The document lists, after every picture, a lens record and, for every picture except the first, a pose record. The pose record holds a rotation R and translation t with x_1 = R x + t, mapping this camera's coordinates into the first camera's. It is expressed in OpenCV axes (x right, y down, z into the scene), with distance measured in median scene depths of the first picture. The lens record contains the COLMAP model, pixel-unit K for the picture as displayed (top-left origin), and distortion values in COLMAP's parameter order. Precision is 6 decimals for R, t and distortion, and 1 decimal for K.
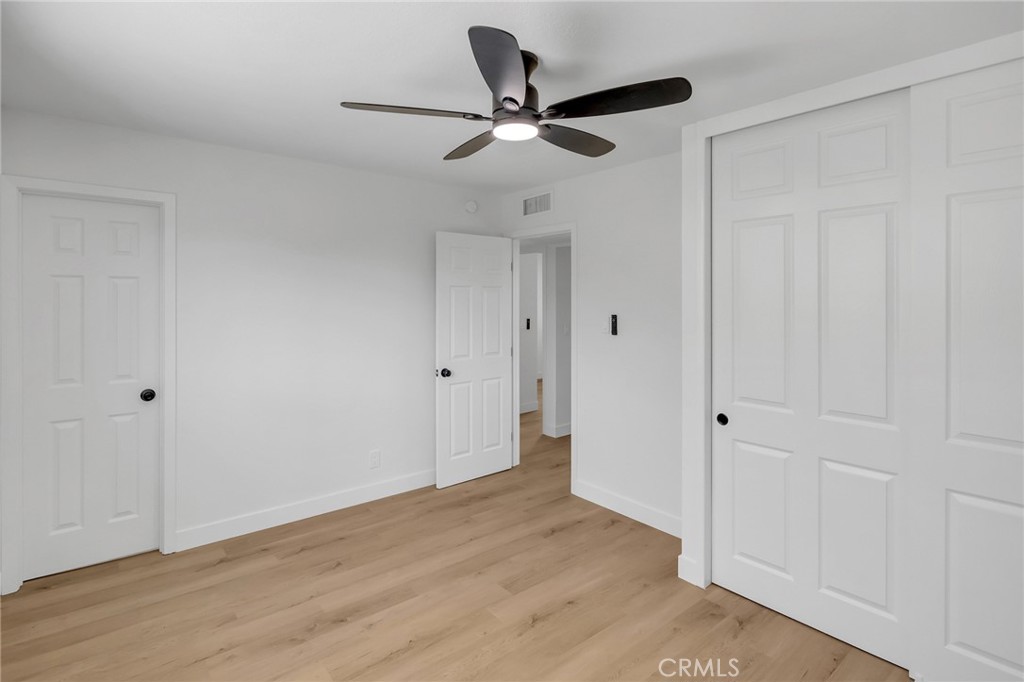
lens RADIAL K [[507.2, 0, 510.5], [0, 507.2, 318.2], [0, 0, 1]] dist [0.004338, -0.000452]
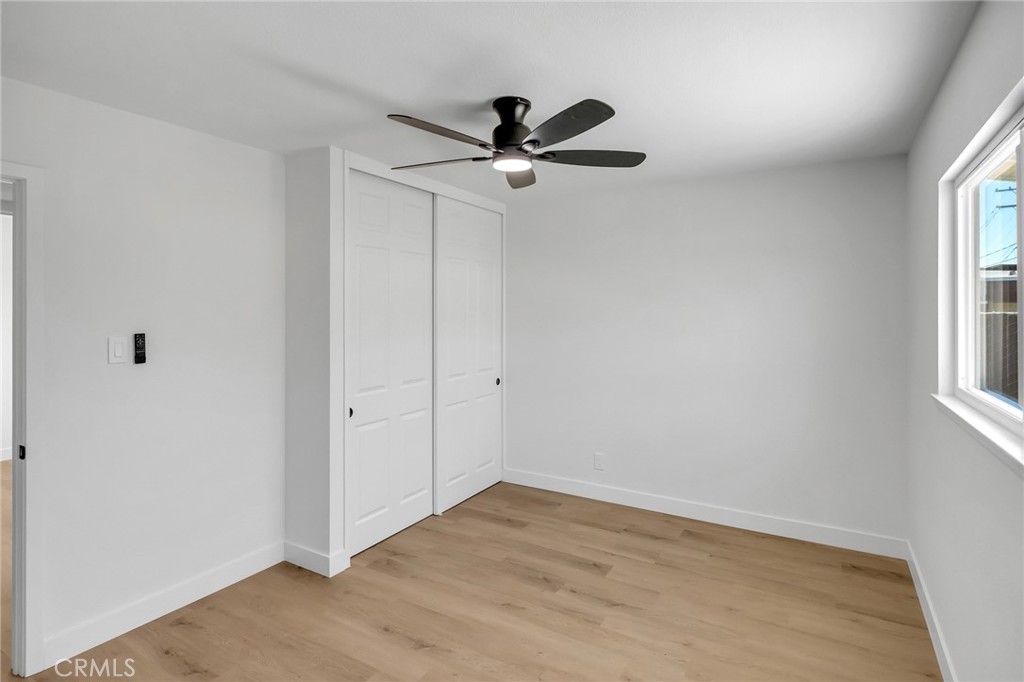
lens RADIAL K [[507.2, 0, 510.5], [0, 507.2, 318.2], [0, 0, 1]] dist [0.004338, -0.000452]
pose [[-0.323599, -0.002112, 0.946192, -0.834570], [0.039792, 0.999082, 0.015839, -0.027471], [-0.945357, 0.042776, -0.323218, 1.034802]]
